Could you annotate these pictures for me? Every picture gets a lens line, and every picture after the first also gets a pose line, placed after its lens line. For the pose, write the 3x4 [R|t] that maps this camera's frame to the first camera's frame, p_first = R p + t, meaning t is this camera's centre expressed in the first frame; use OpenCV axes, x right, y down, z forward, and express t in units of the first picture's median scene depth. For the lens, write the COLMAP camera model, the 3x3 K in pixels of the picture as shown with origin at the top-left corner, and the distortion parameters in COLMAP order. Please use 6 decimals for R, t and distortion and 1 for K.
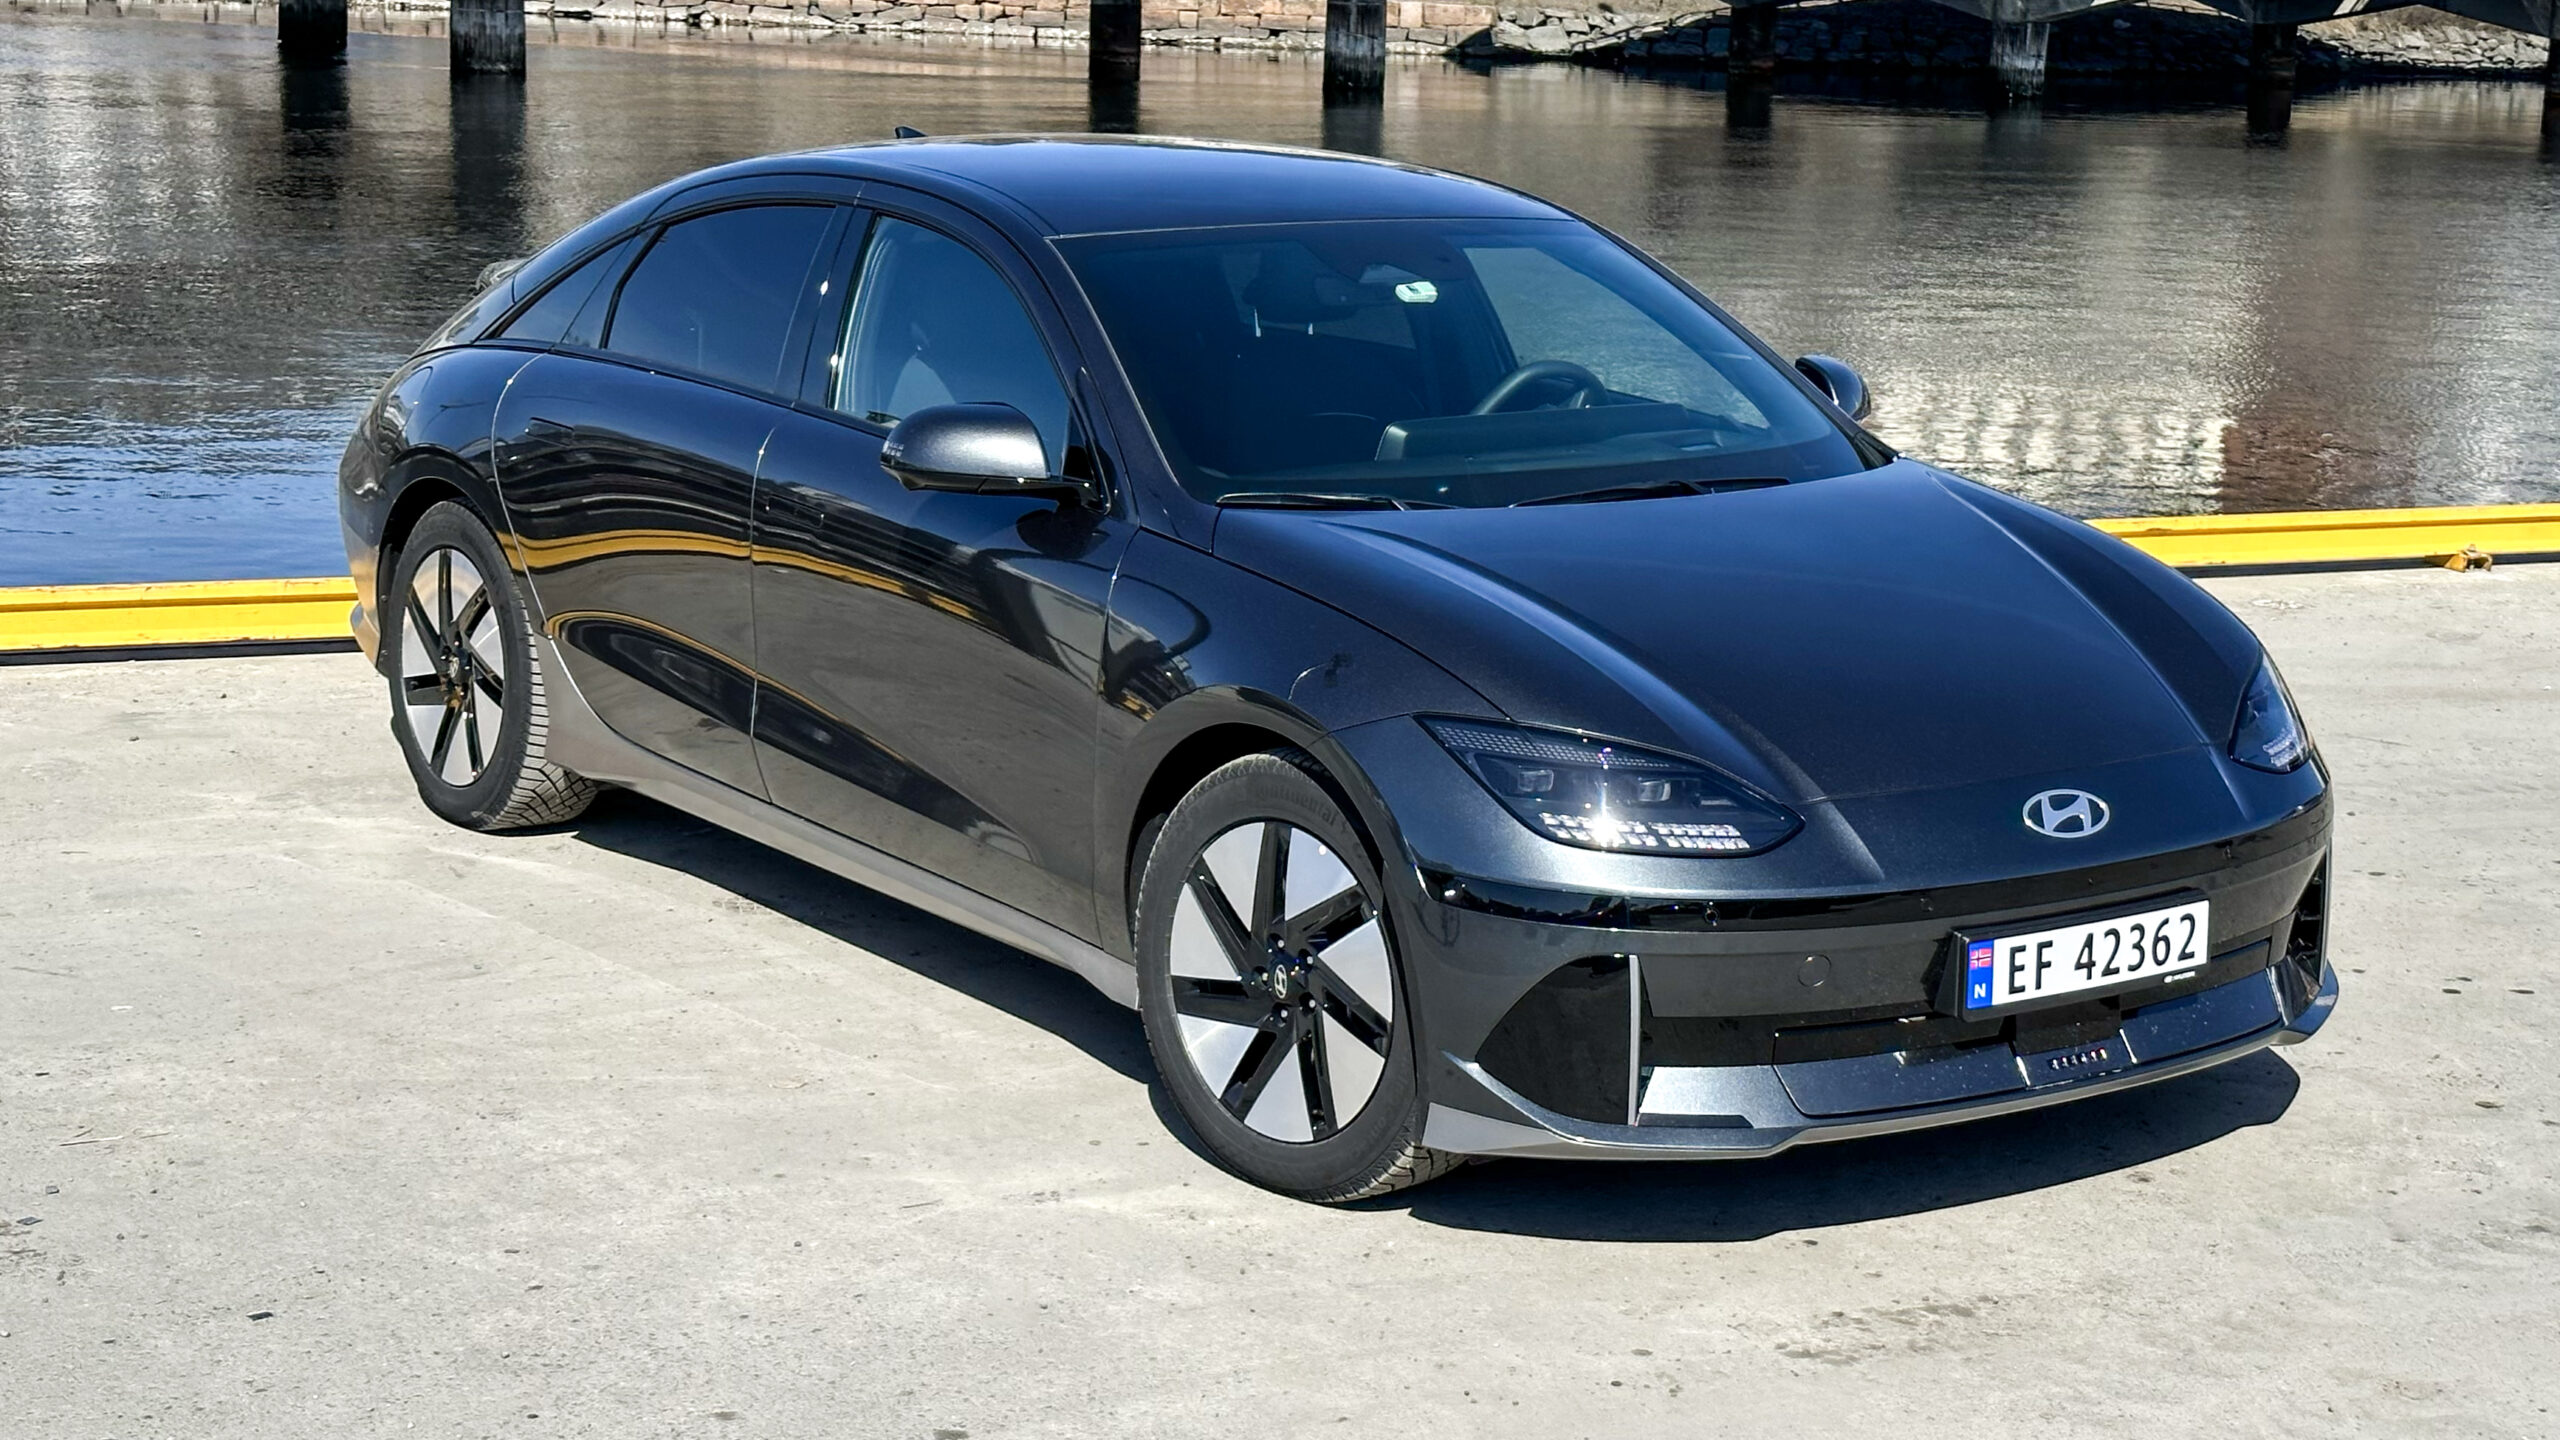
lens RADIAL K [[4155.3, 0, 1398.8], [0, 4155.3, 718.4], [0, 0, 1]] dist [0.134803, -0.087363]
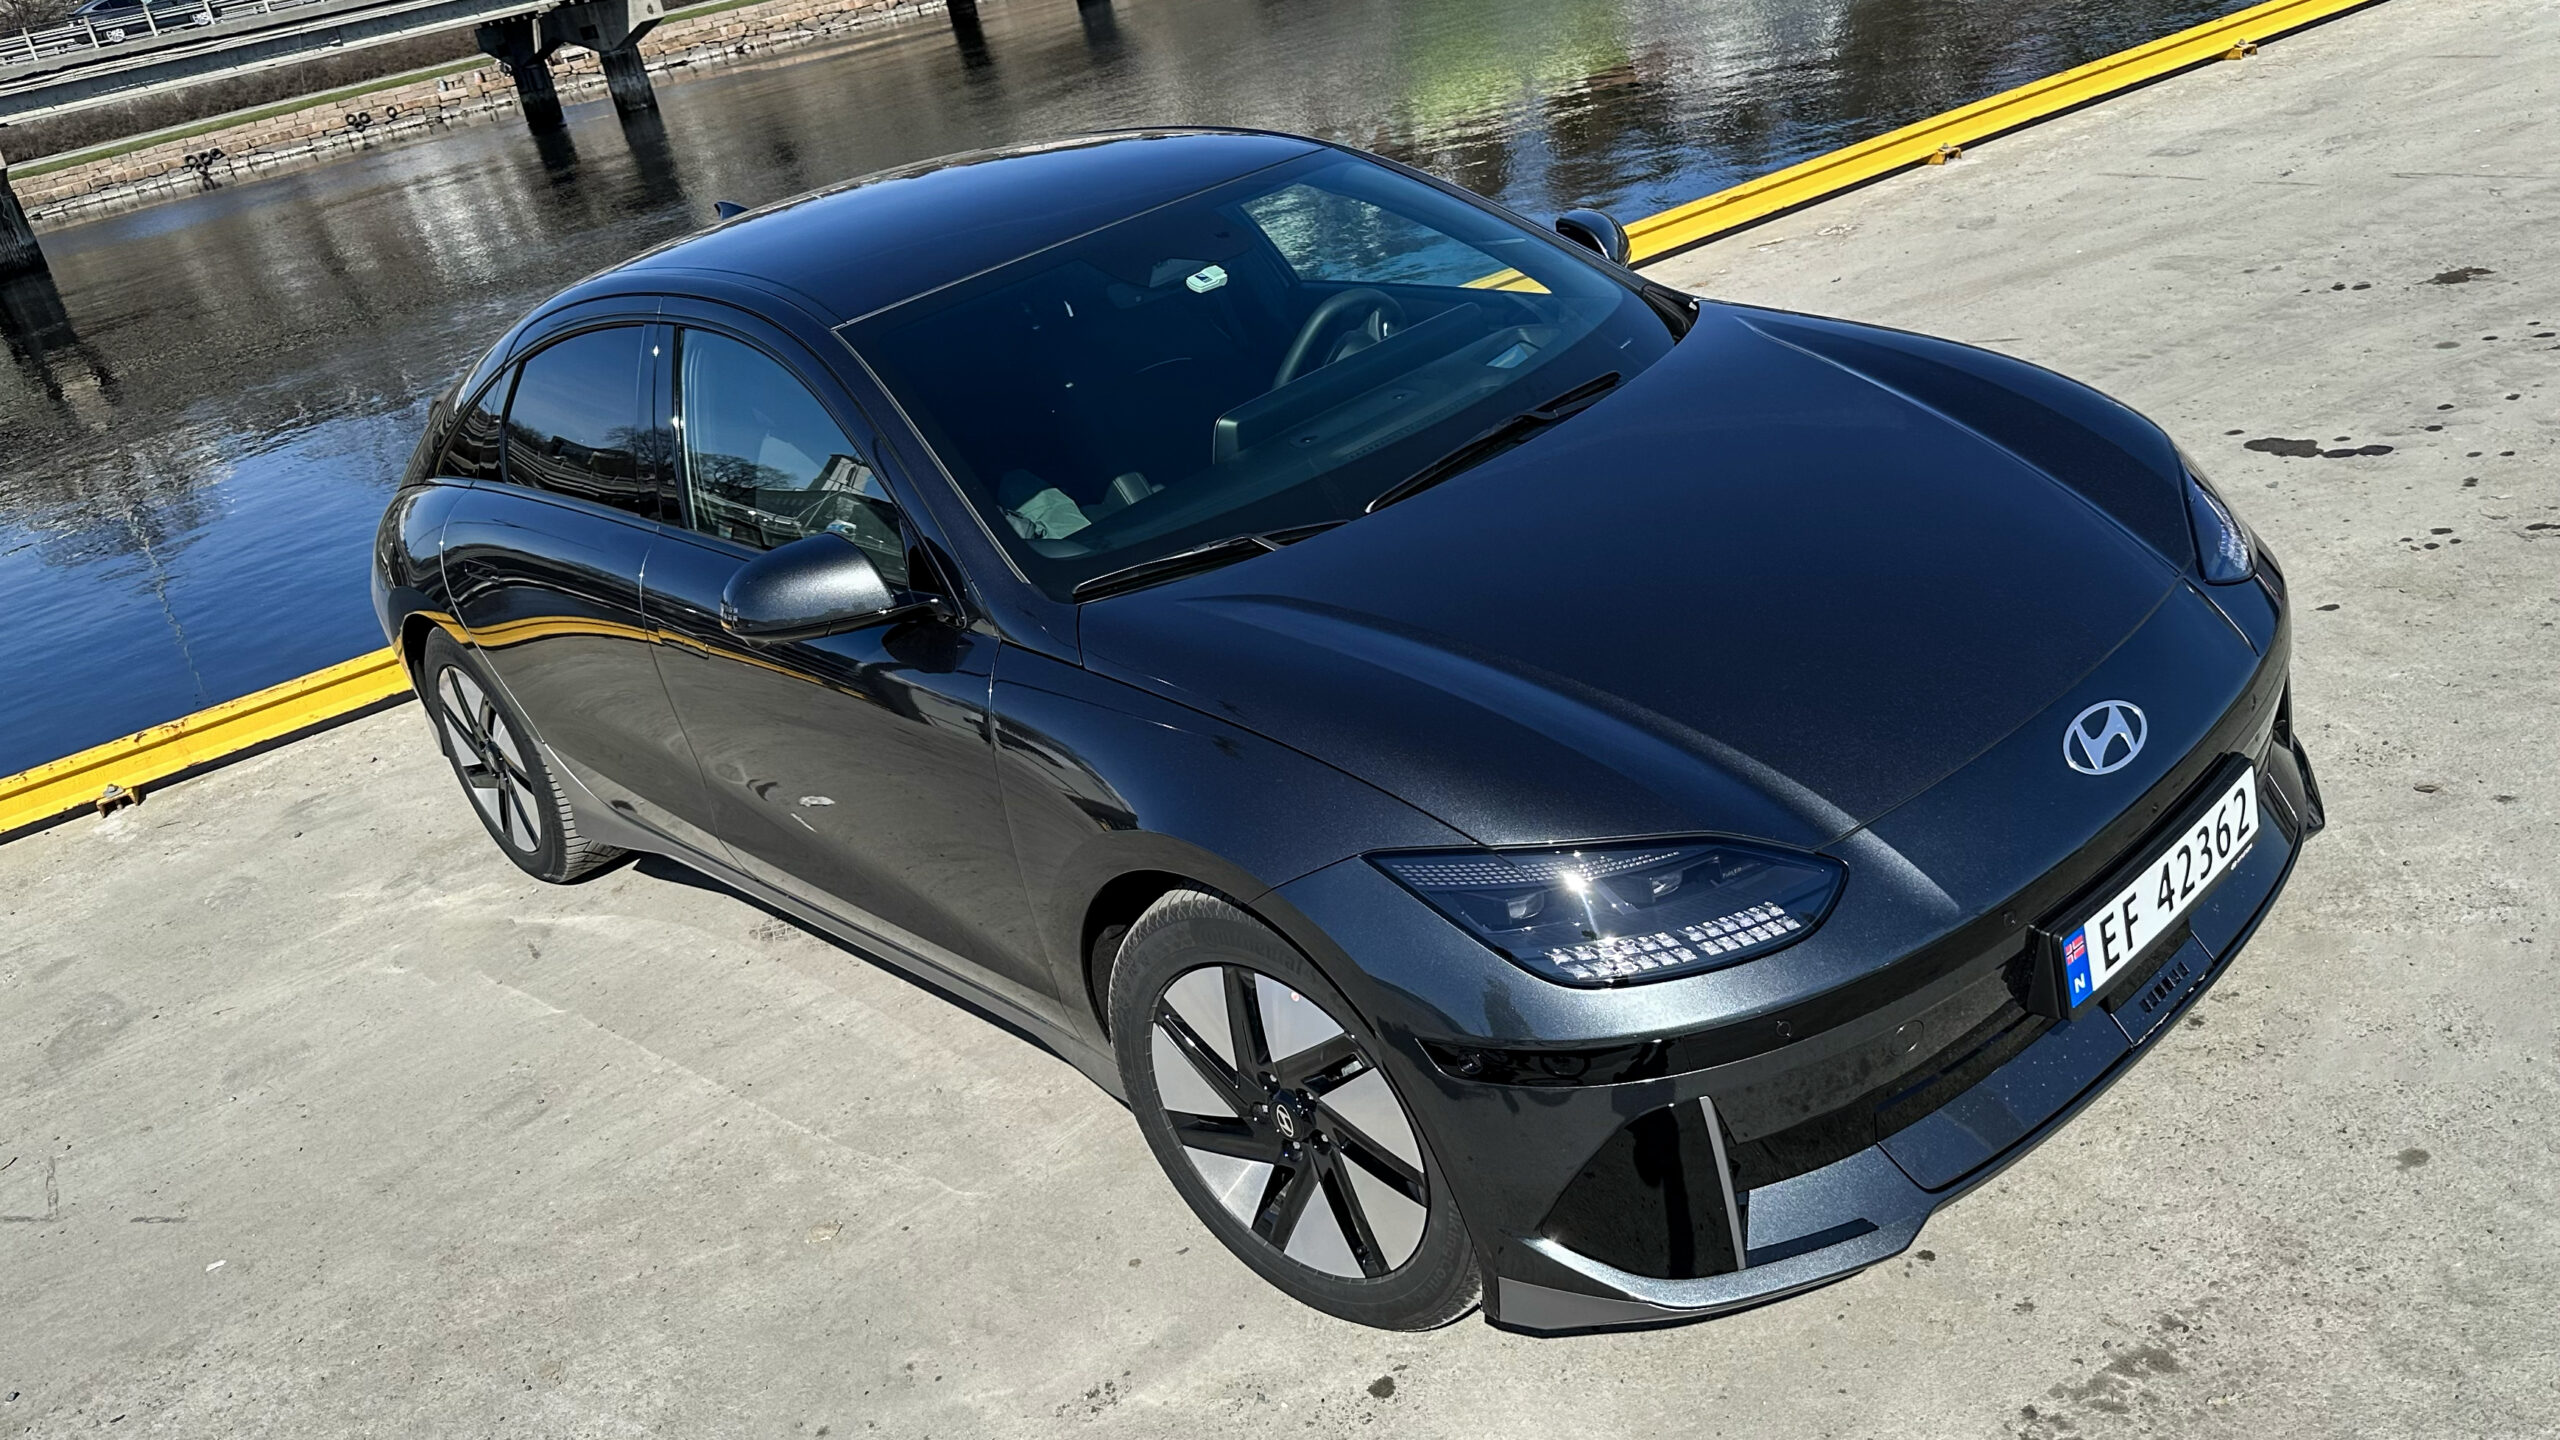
lens RADIAL K [[2114.3, 0, 1285.5], [0, 2114.3, 666.7], [0, 0, 1]] dist [0.095778, -0.174992]
pose [[0.964194, -0.265082, -0.007806, 0.001792], [0.262597, 0.950217, 0.167720, -0.109000], [-0.037042, -0.163765, 0.985804, 0.555459]]
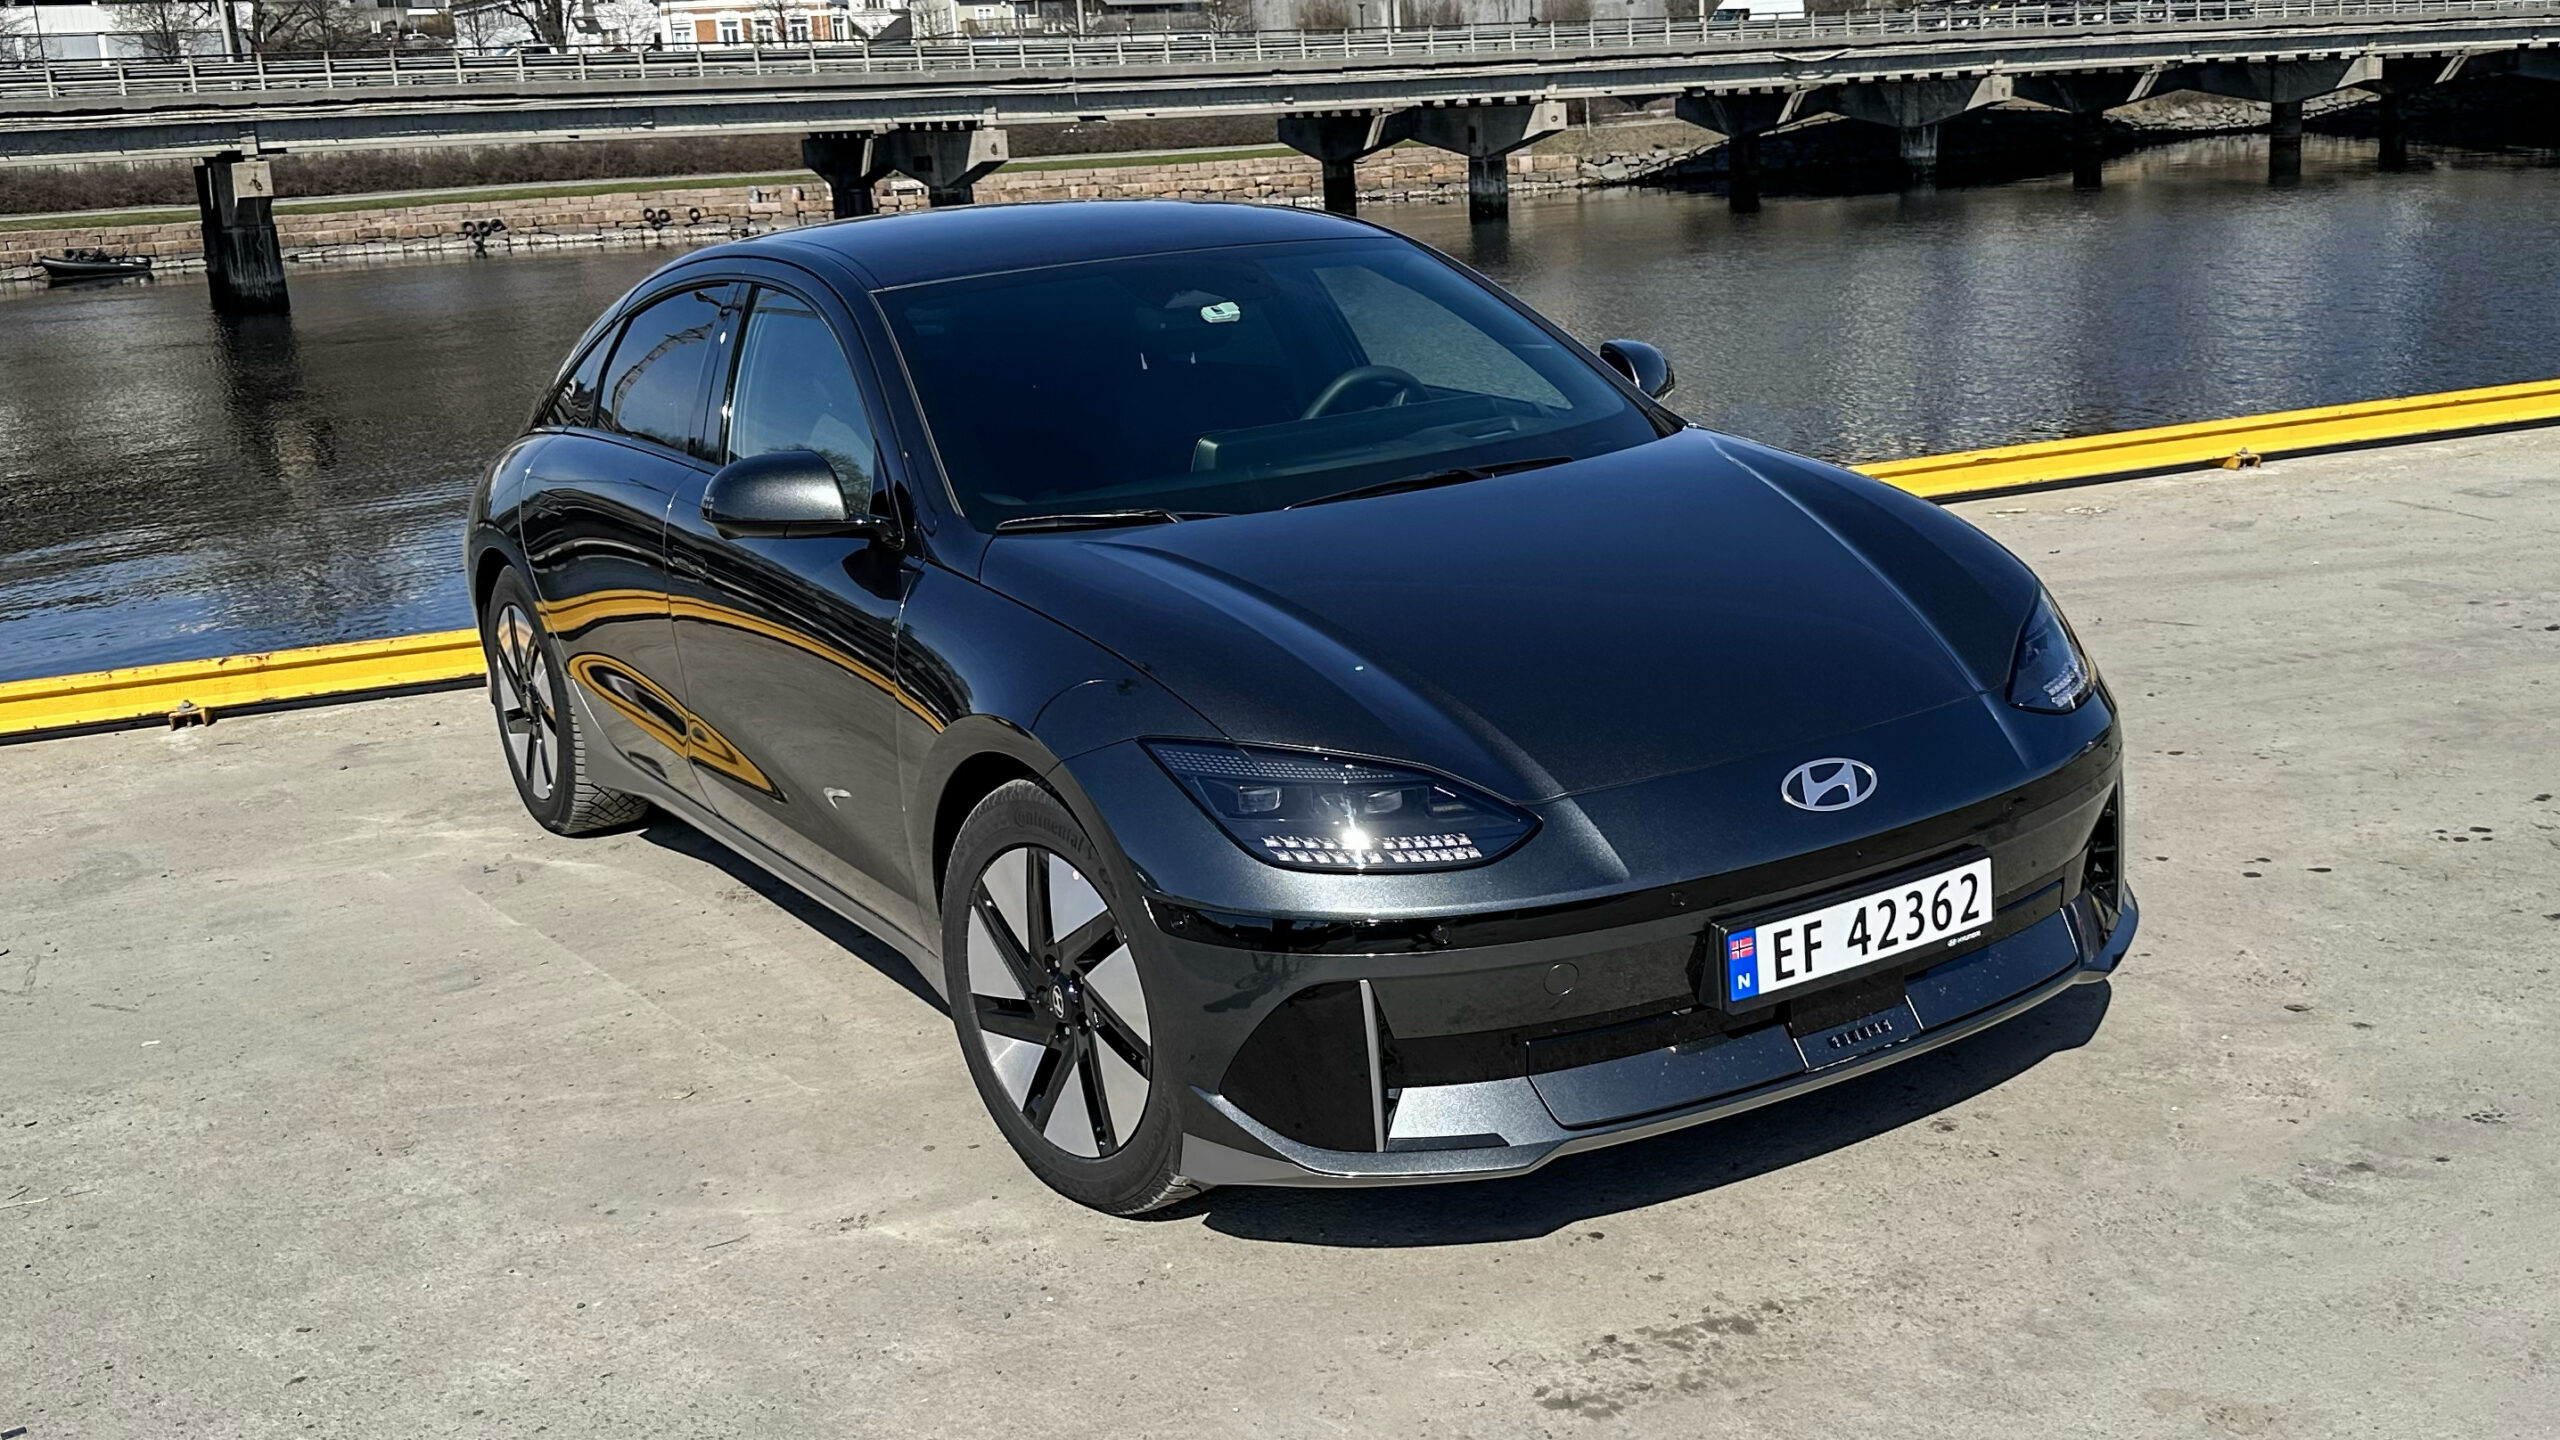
lens RADIAL K [[2530.3, 0, 1285.5], [0, 2530.3, 774.5], [0, 0, 1]] dist [0.179343, -0.396500]
pose [[0.991215, -0.073207, -0.110153, 0.098413], [0.079871, 0.995154, 0.057349, -0.022808], [0.105421, -0.065644, 0.992259, 0.393624]]
